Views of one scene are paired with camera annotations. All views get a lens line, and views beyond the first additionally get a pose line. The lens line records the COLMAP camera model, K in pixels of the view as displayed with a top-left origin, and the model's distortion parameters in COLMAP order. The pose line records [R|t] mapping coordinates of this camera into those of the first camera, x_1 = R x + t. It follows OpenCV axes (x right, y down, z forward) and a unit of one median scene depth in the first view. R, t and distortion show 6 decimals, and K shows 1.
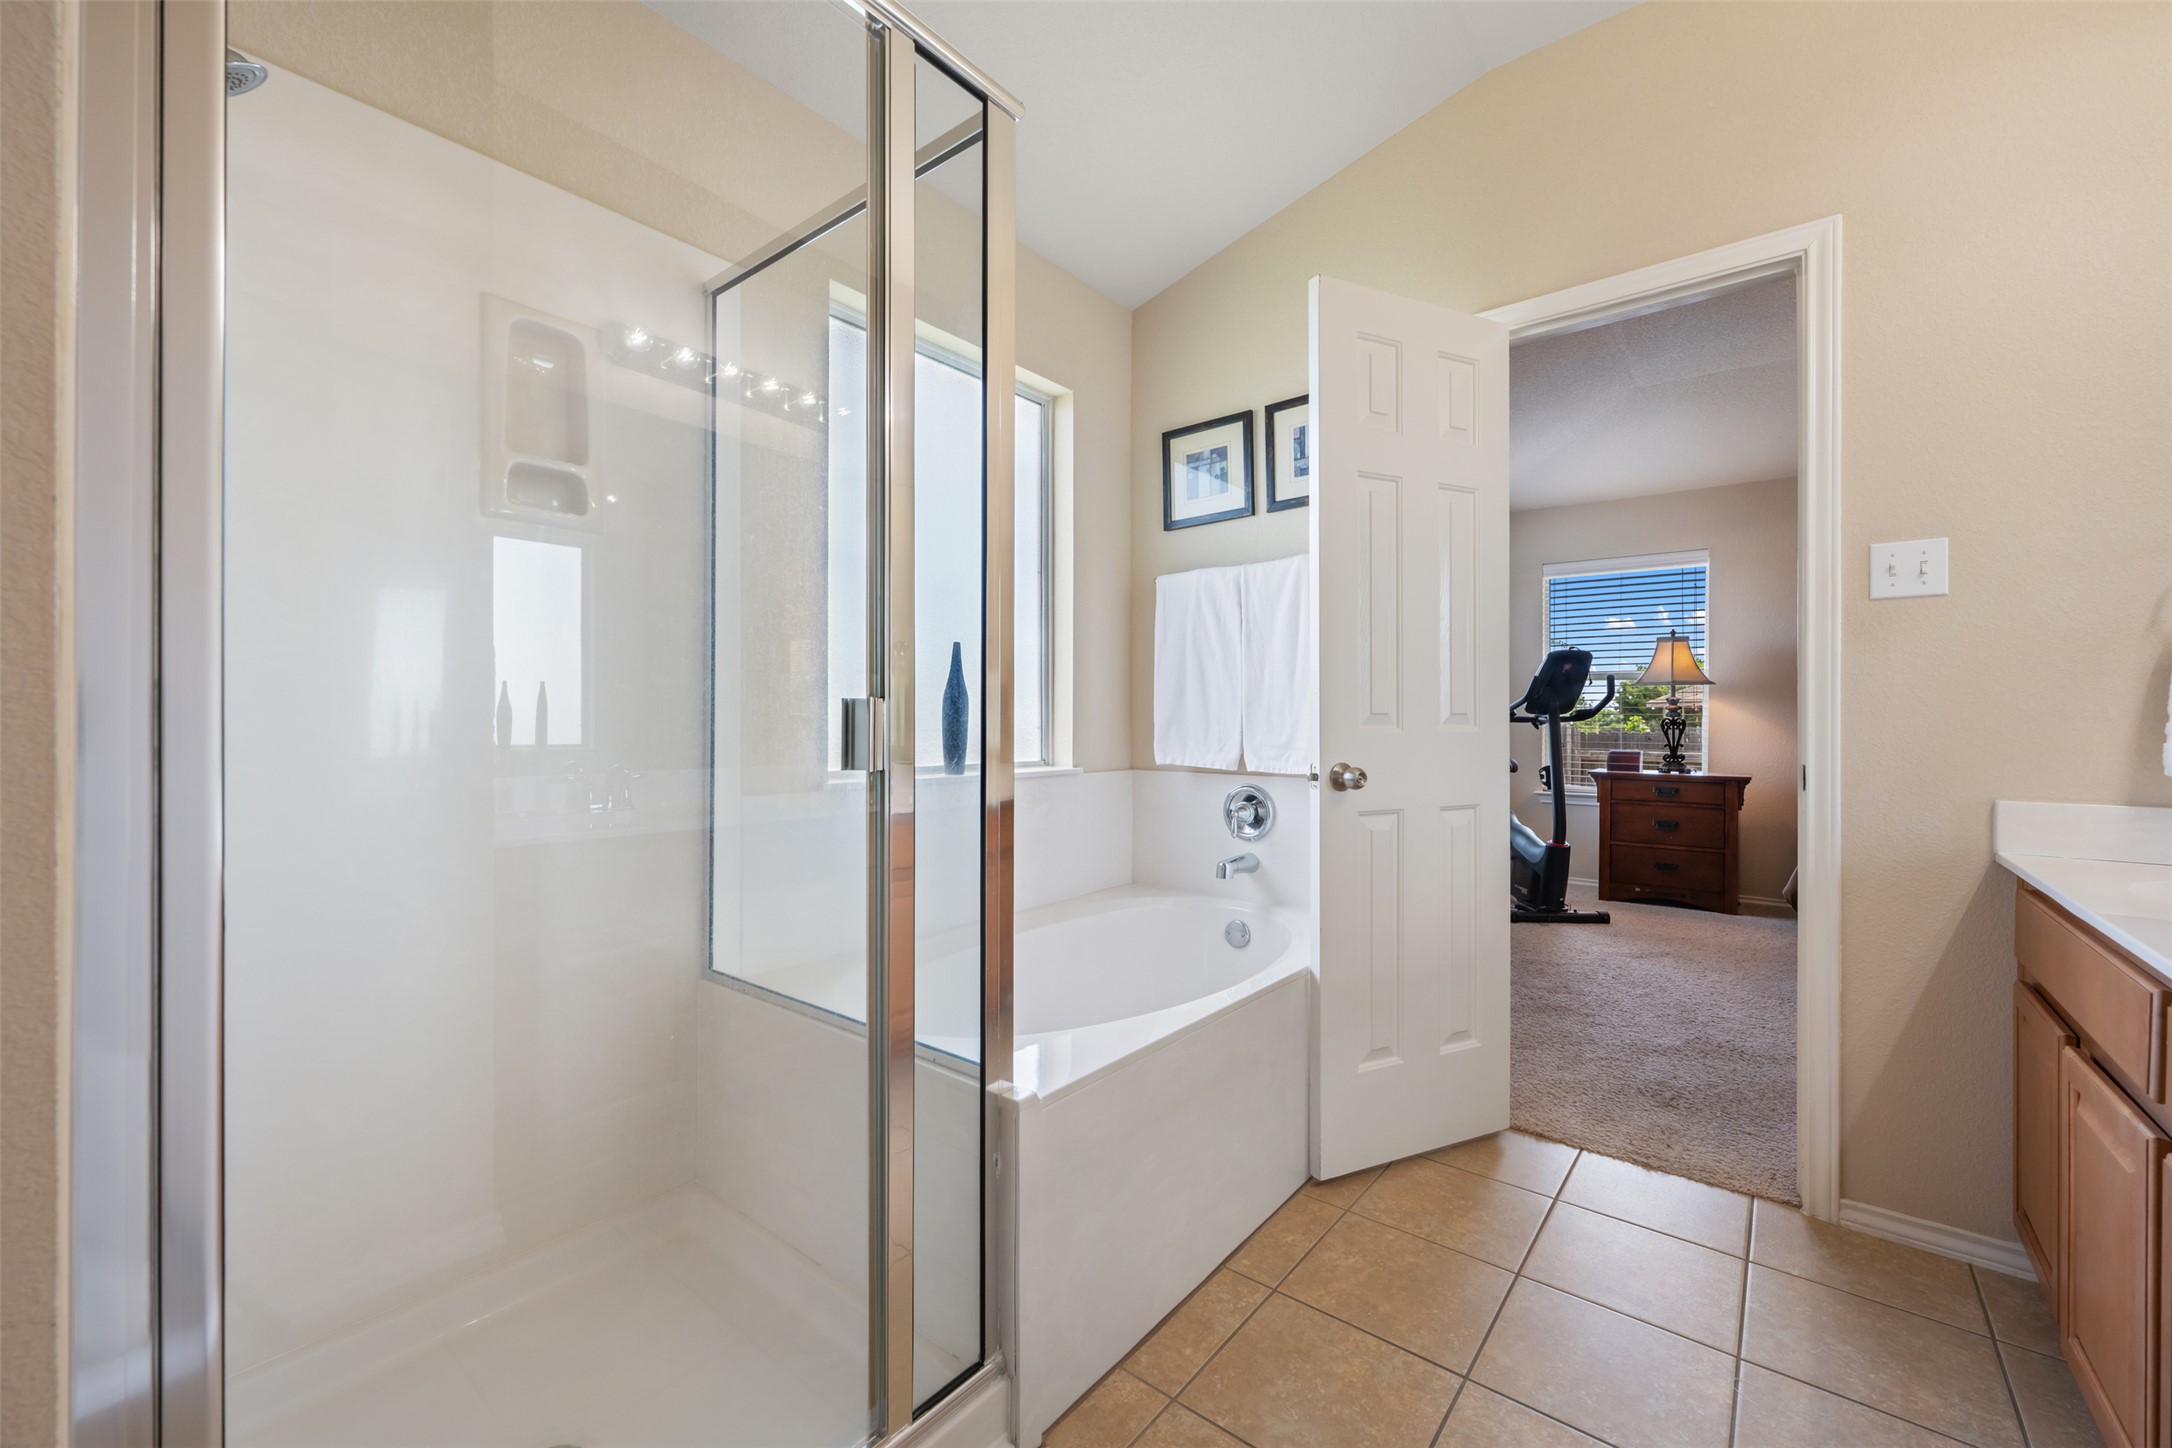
lens RADIAL K [[858.0, 0, 1032.5], [0, 858.0, 724.1], [0, 0, 1]] dist [-0.000569, 0.000126]
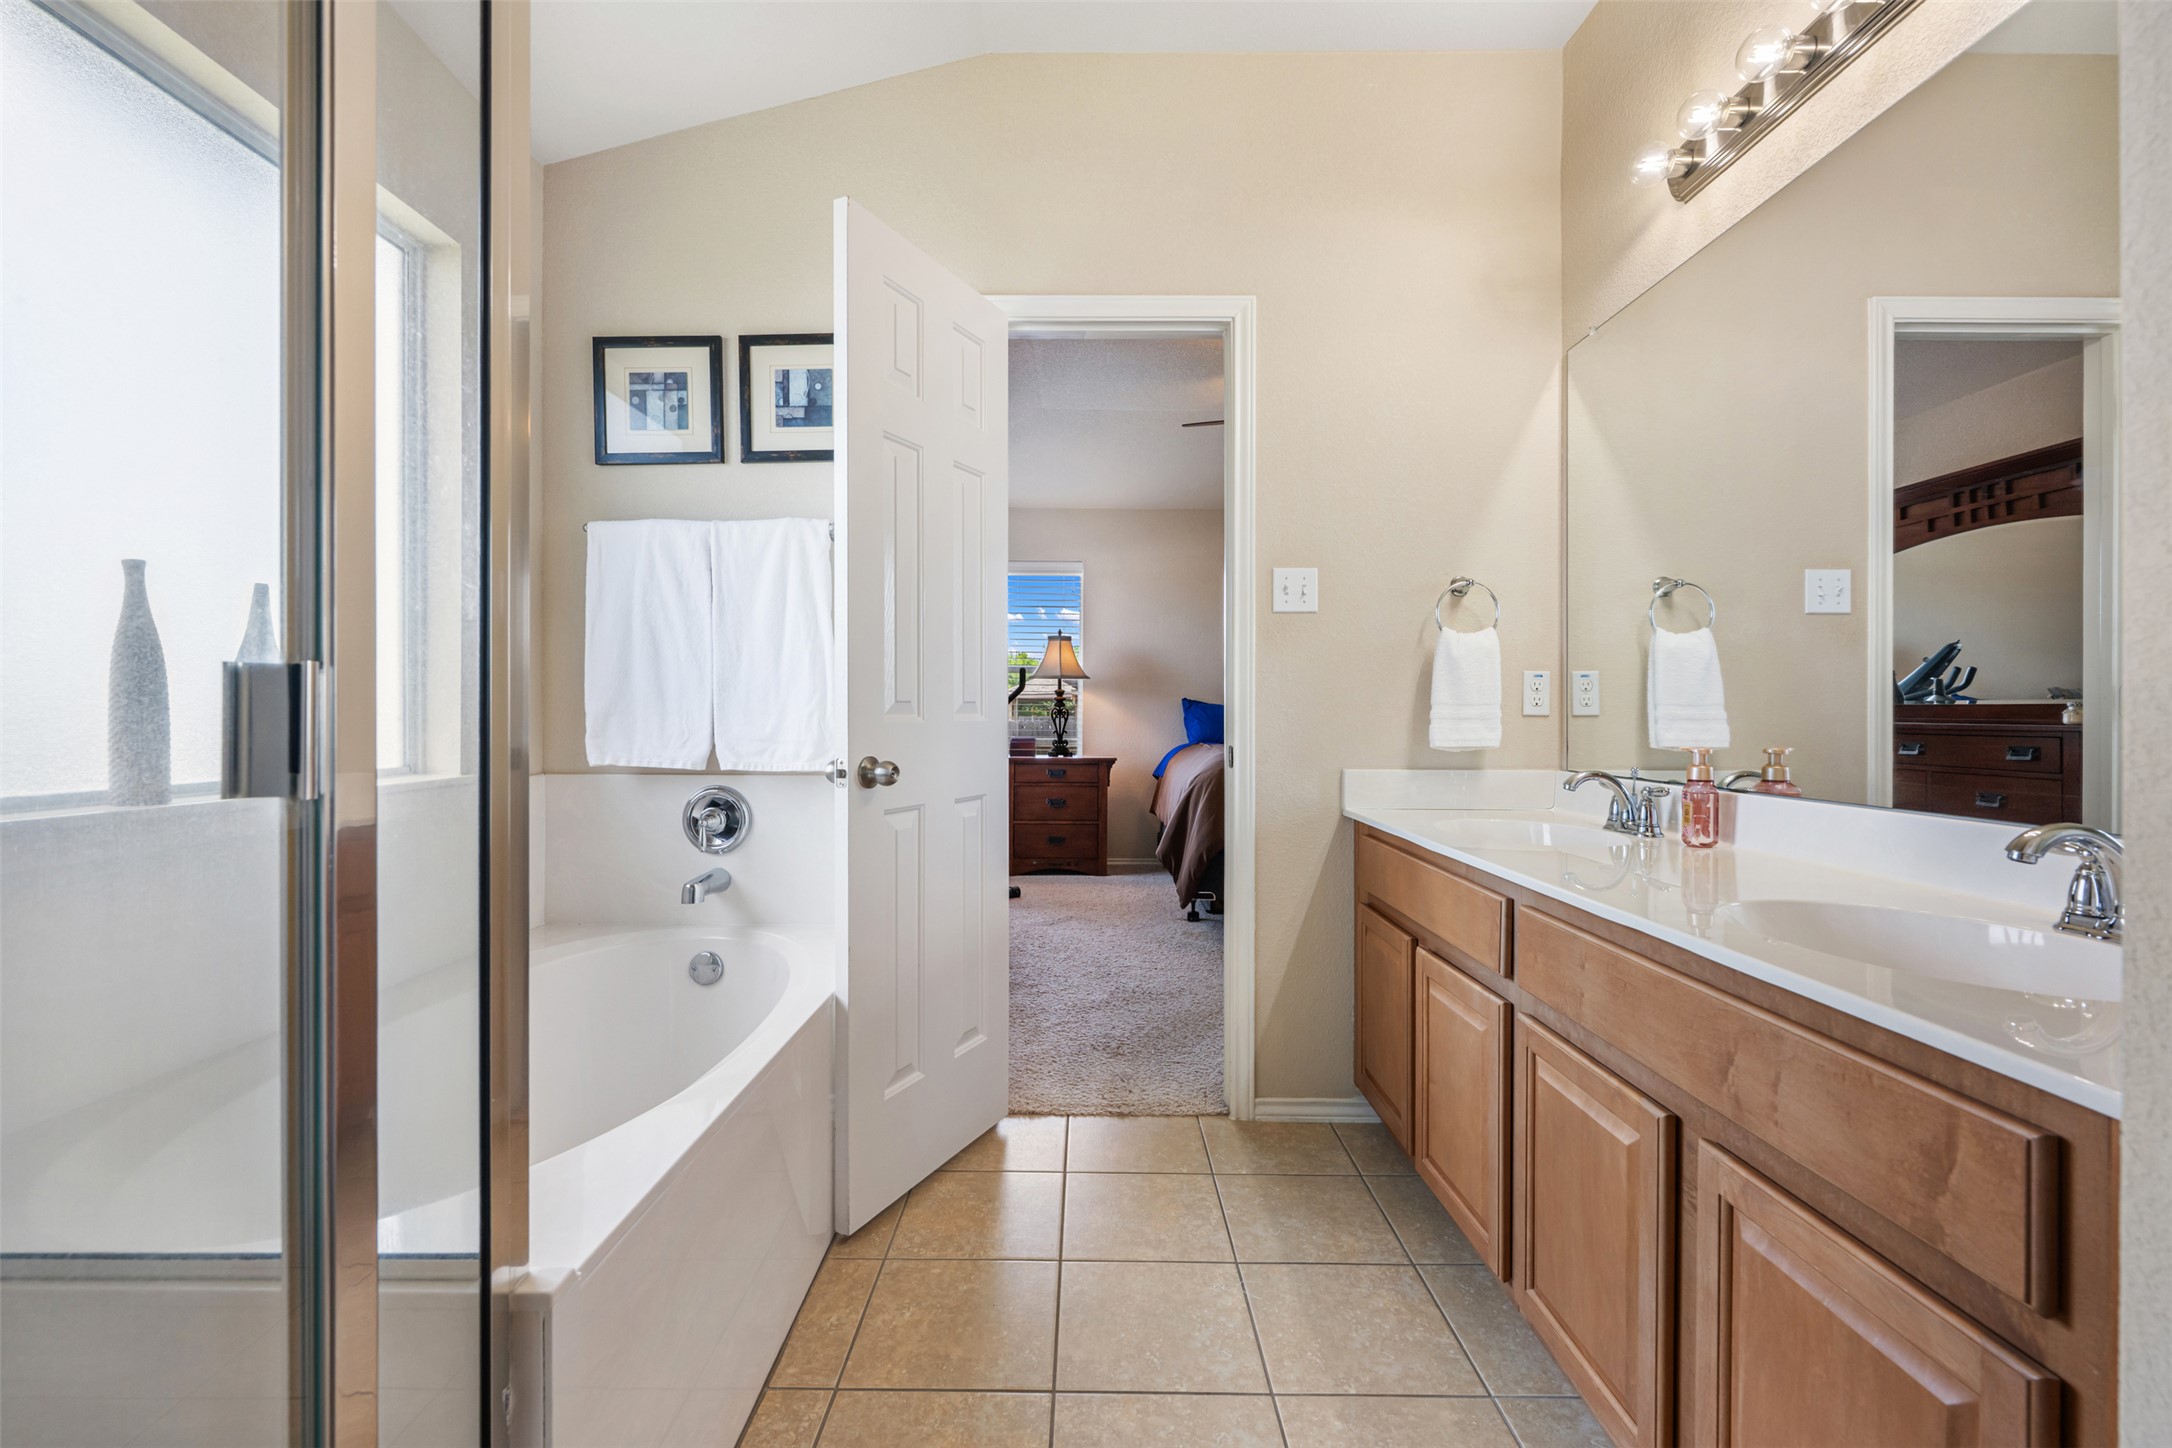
lens RADIAL K [[939.3, 0, 1079.0], [0, 939.3, 713.9], [0, 0, 1]] dist [-0.000620, 0.001156]
pose [[0.763775, -0.001828, 0.645480, -0.097223], [0.002085, 0.999998, 0.000365, 0.001211], [-0.645479, 0.001067, 0.763777, 0.112537]]
